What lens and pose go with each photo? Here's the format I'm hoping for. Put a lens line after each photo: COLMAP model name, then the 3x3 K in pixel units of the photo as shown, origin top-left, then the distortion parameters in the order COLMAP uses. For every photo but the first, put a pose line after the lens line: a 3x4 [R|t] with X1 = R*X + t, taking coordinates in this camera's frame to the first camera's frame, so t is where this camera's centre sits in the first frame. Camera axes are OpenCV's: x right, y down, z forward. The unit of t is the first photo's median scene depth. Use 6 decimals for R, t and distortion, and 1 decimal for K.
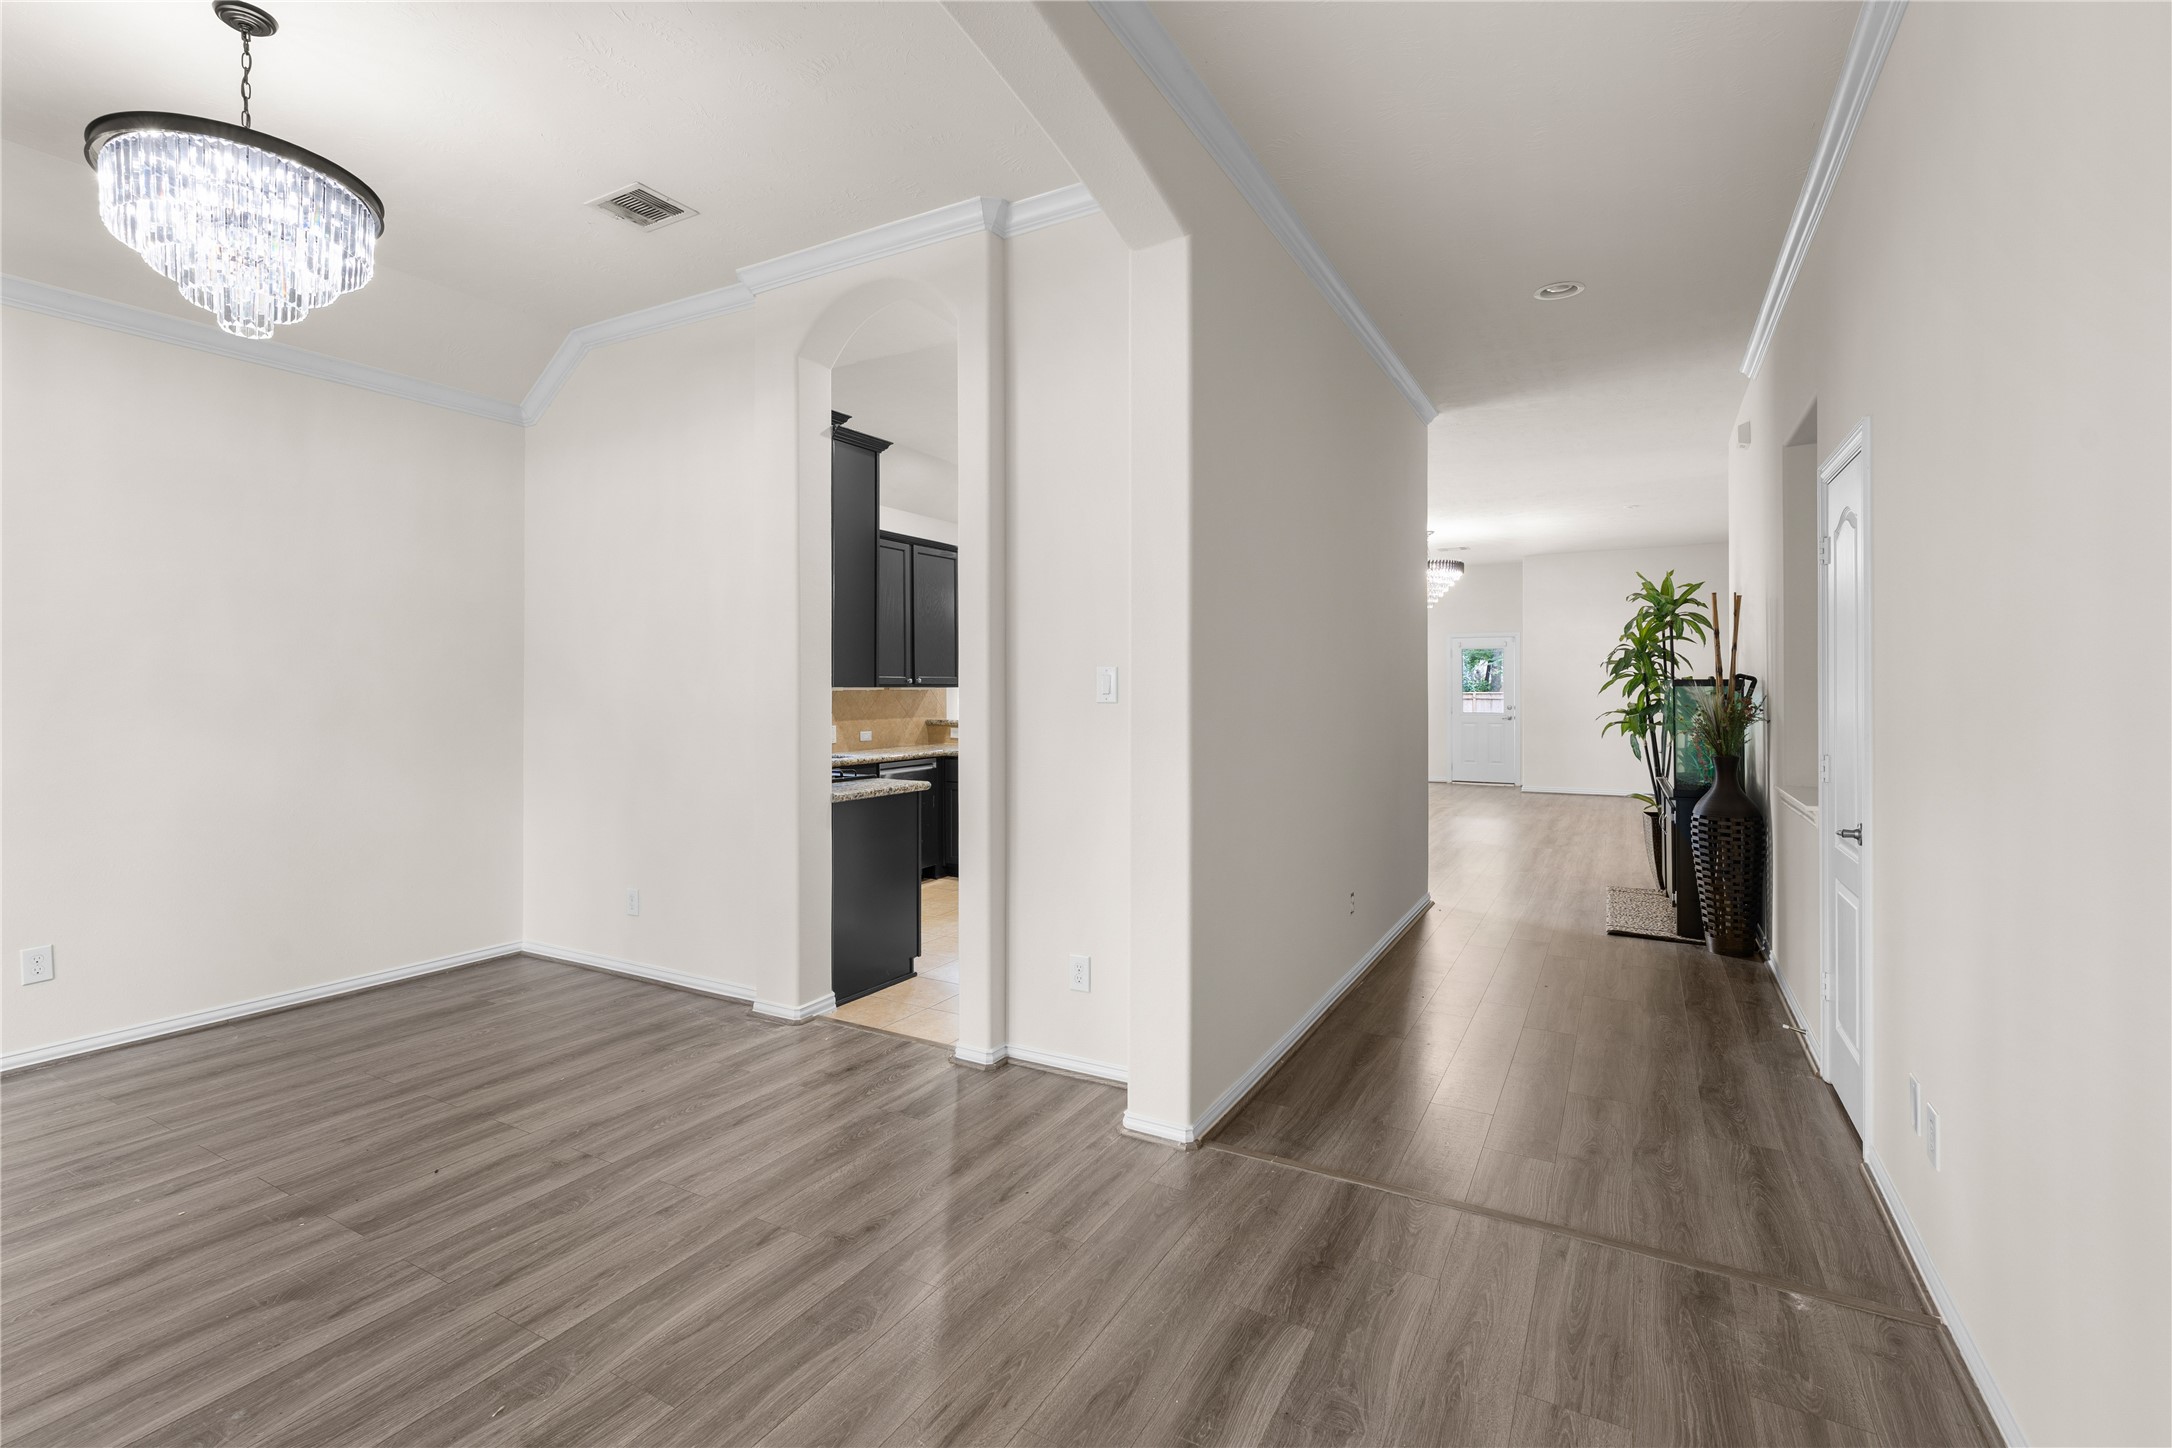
lens RADIAL K [[984.6, 0, 1055.2], [0, 984.6, 688.1], [0, 0, 1]] dist [-0.006121, -0.000584]
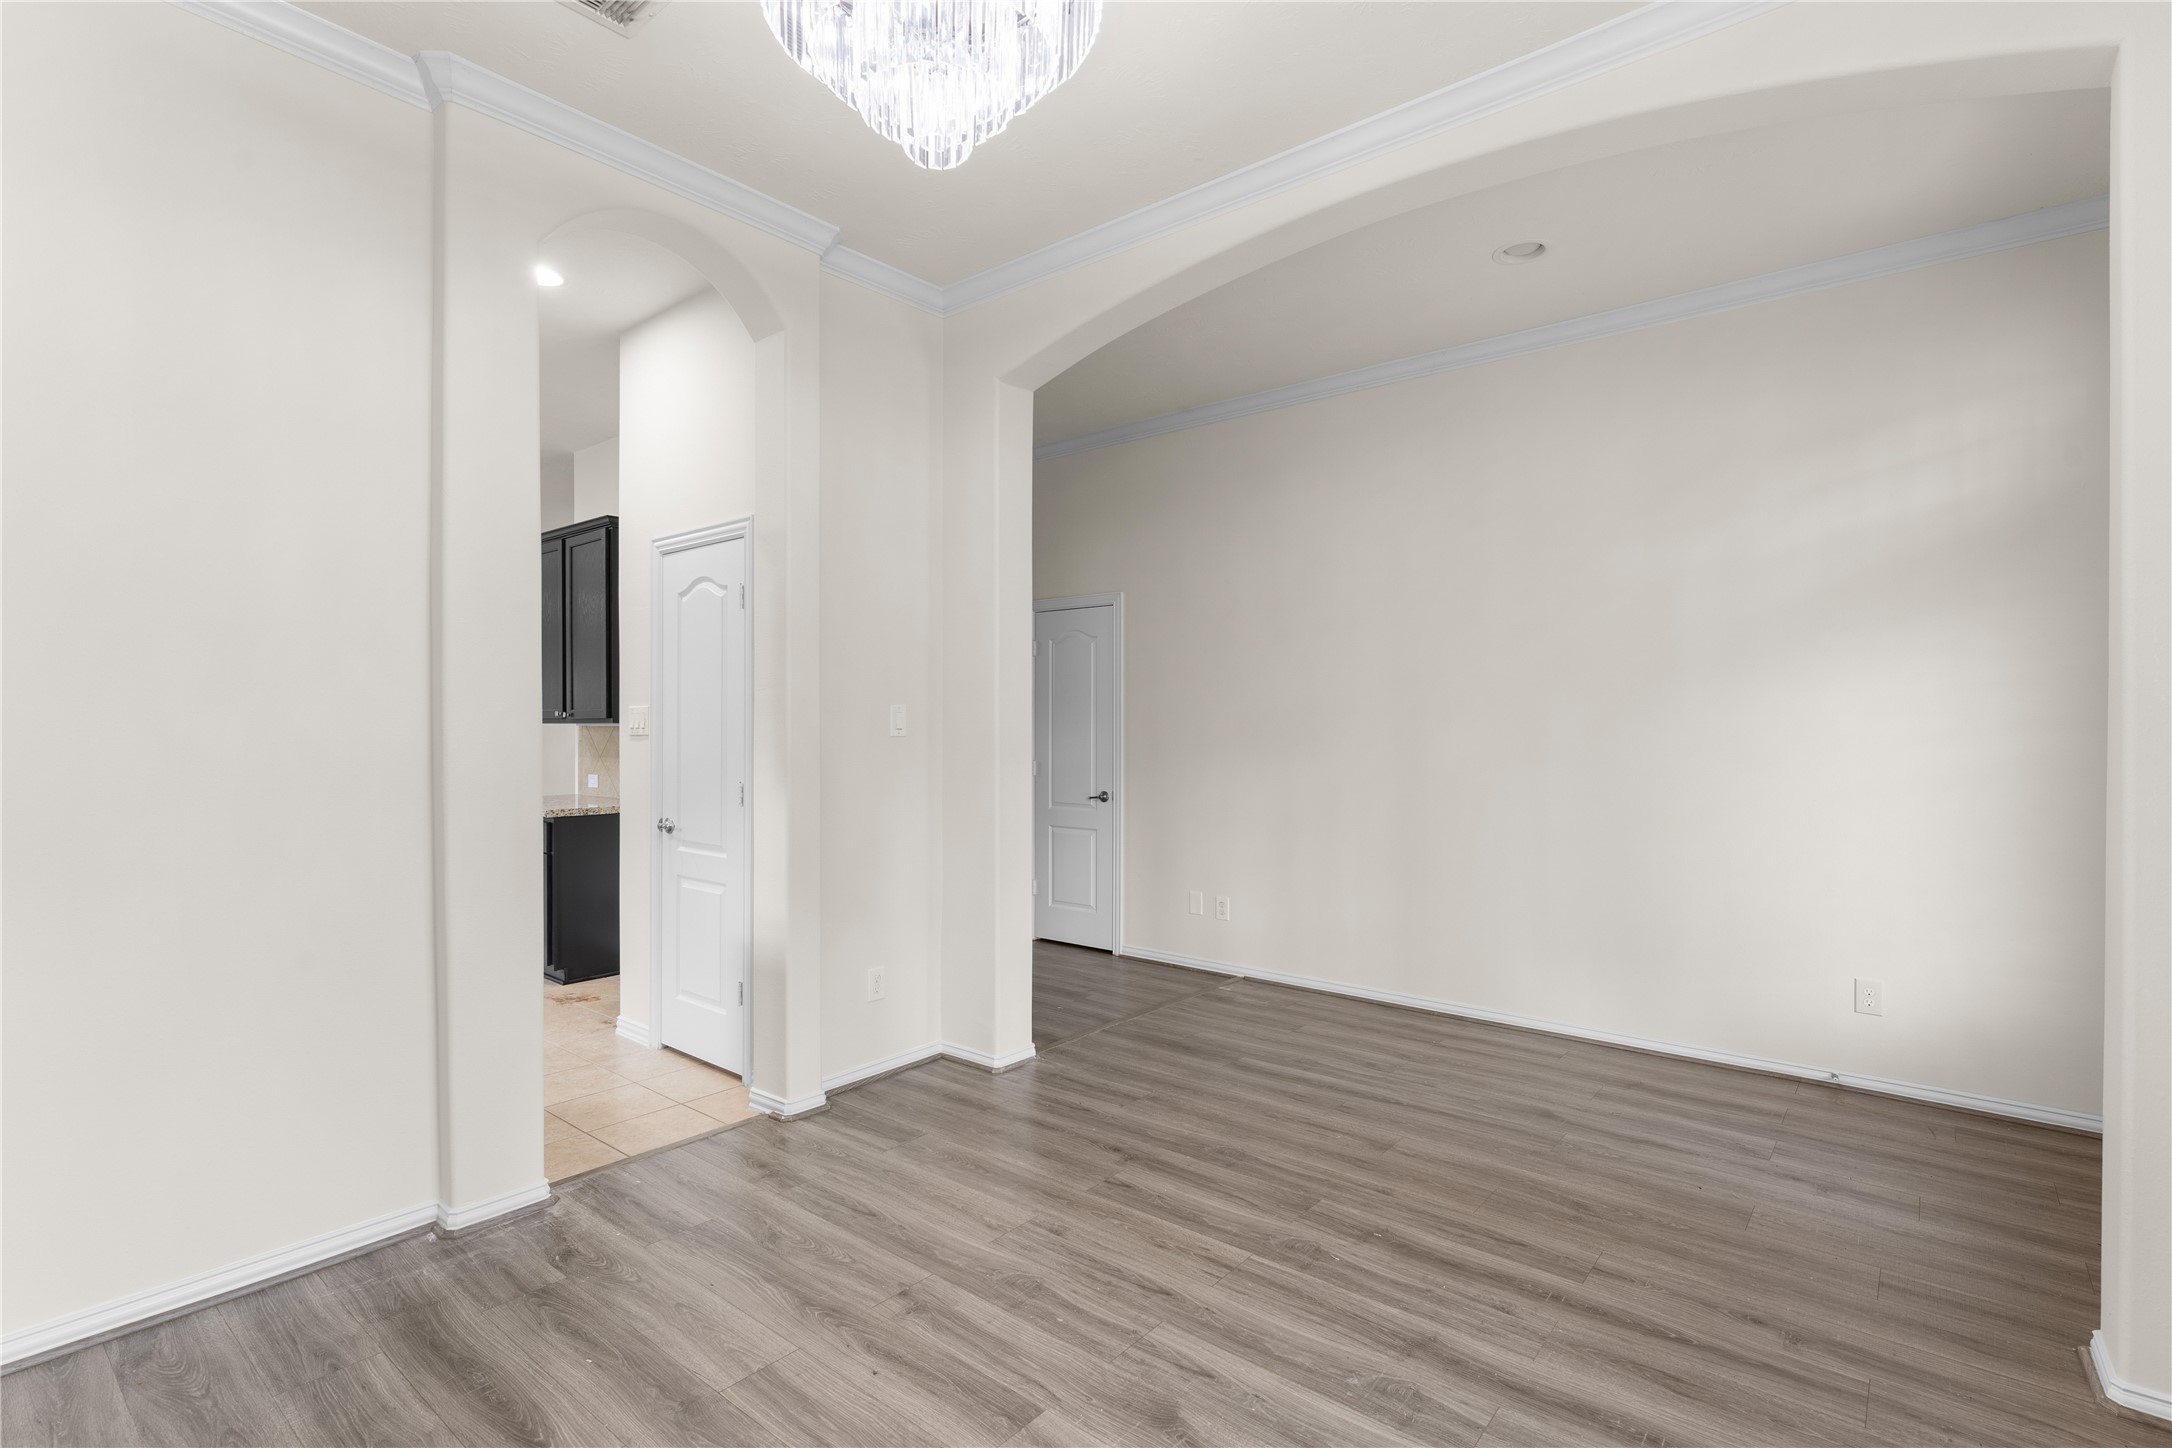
lens RADIAL K [[1023.6, 0, 1079.5], [0, 1023.6, 727.9], [0, 0, 1]] dist [-0.001577, -0.000387]
pose [[0.178409, -0.007050, 0.983931, -1.198596], [-0.000127, 0.999974, 0.007187, -0.005575], [-0.983956, -0.001407, 0.178404, 0.647882]]
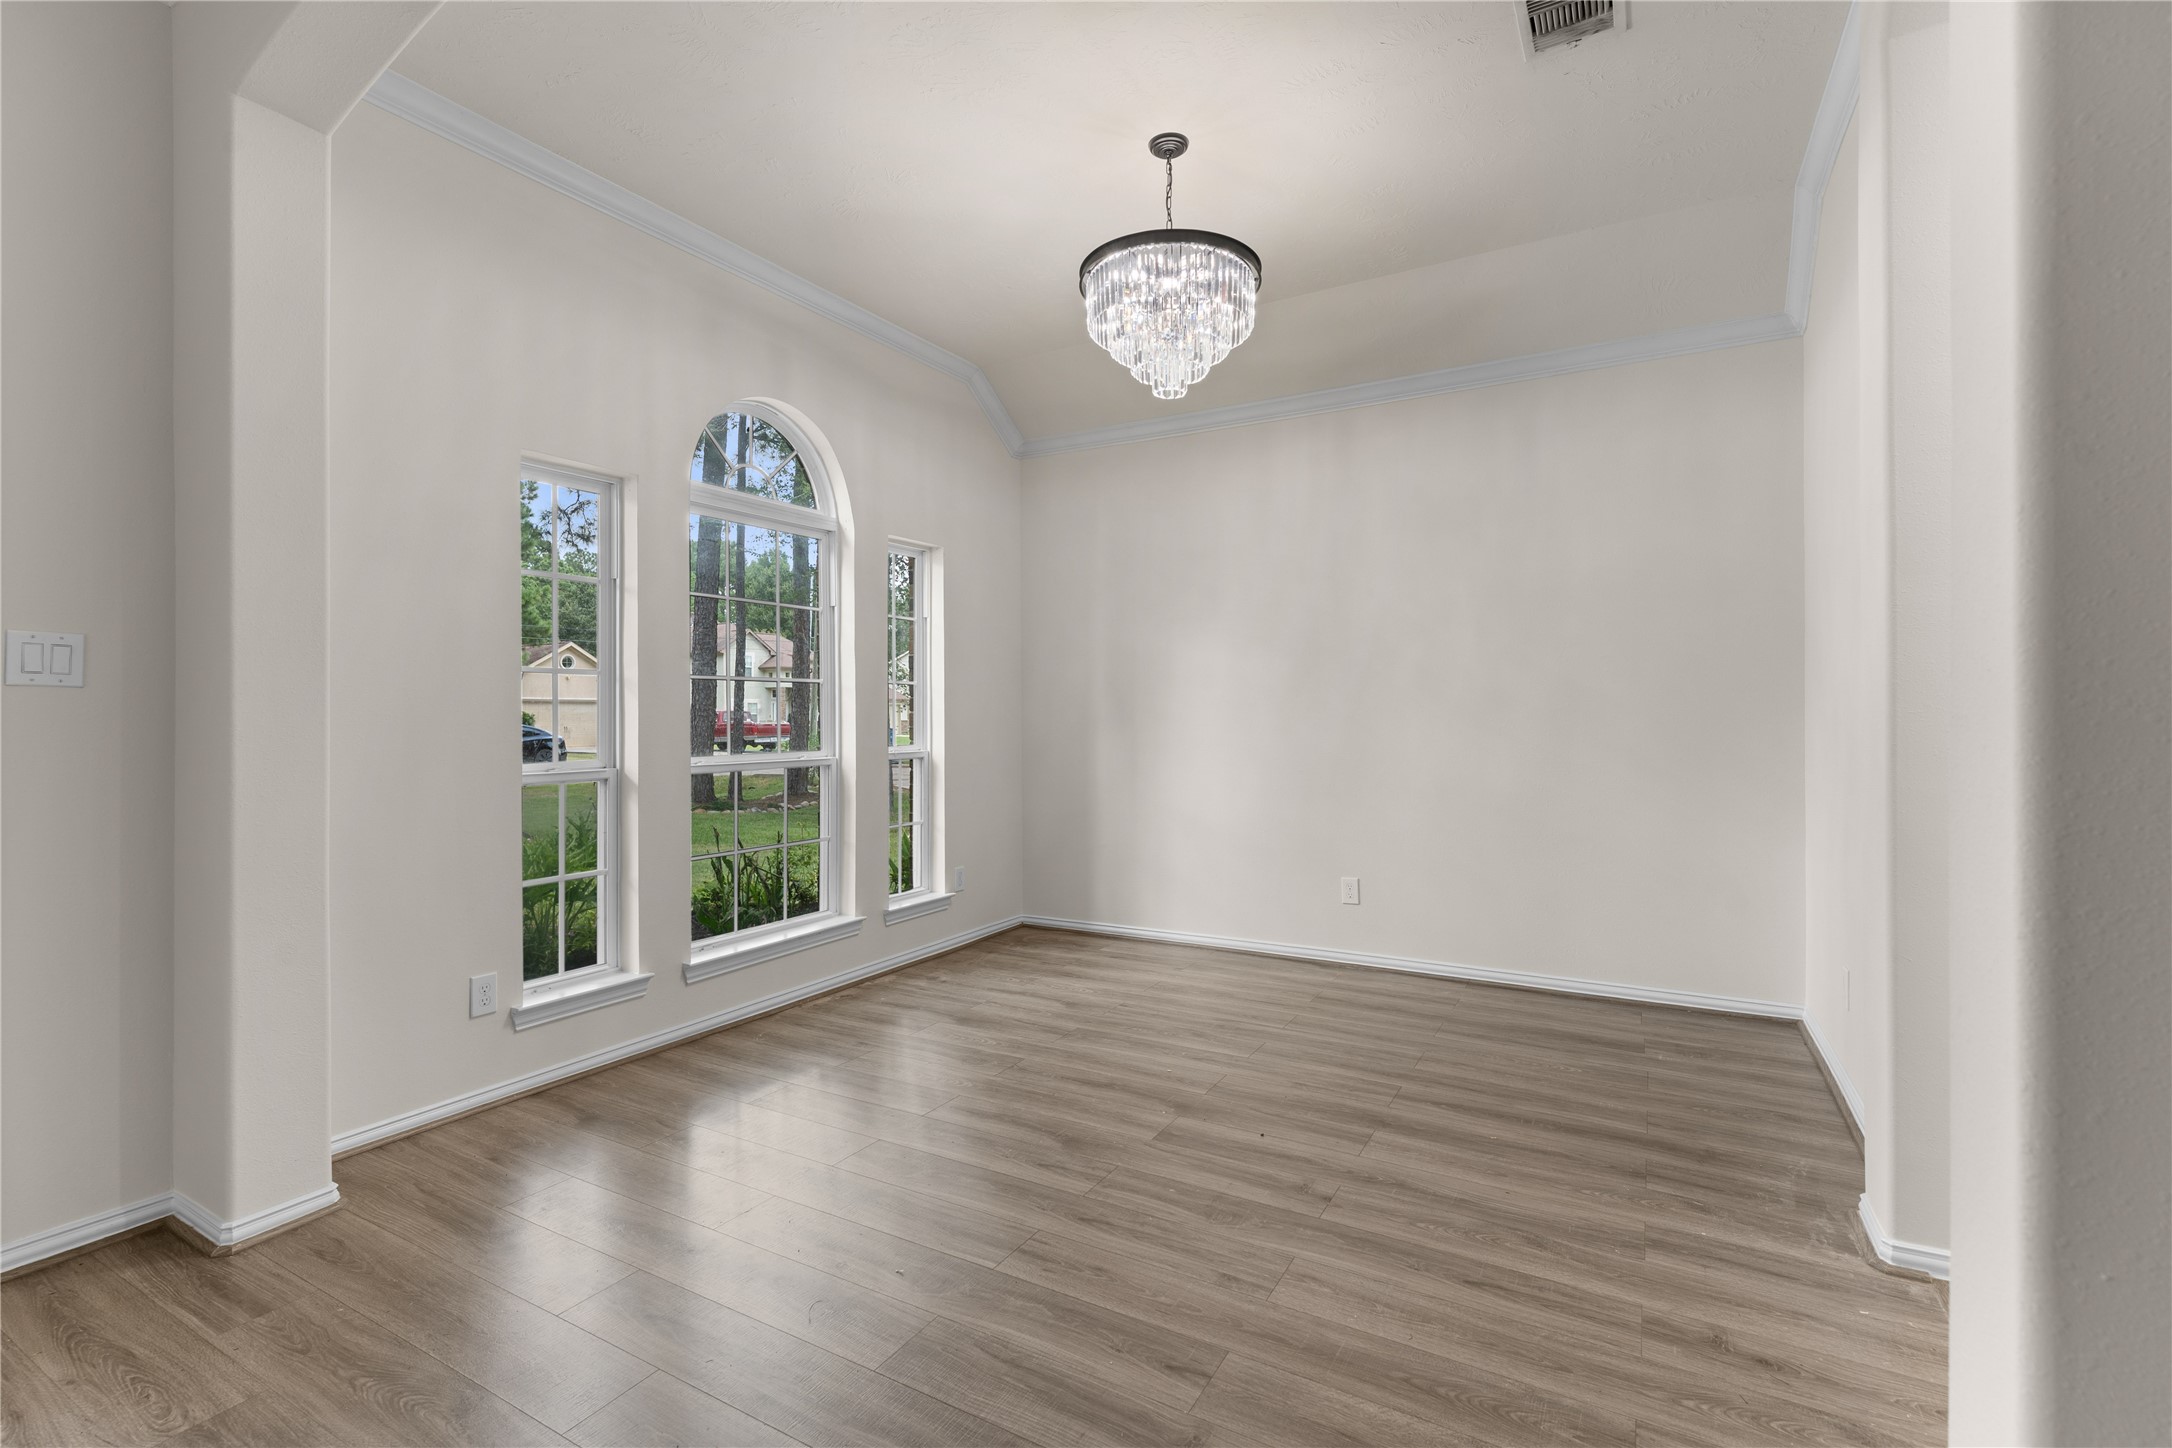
lens RADIAL K [[978.3, 0, 1095.5], [0, 978.3, 725.1], [0, 0, 1]] dist [-0.002303, -0.000165]
pose [[0.010957, 0.013410, -0.999850, 0.360233], [0.004696, 0.999898, 0.013462, 0.036466], [0.999929, -0.004843, 0.010893, 0.725212]]
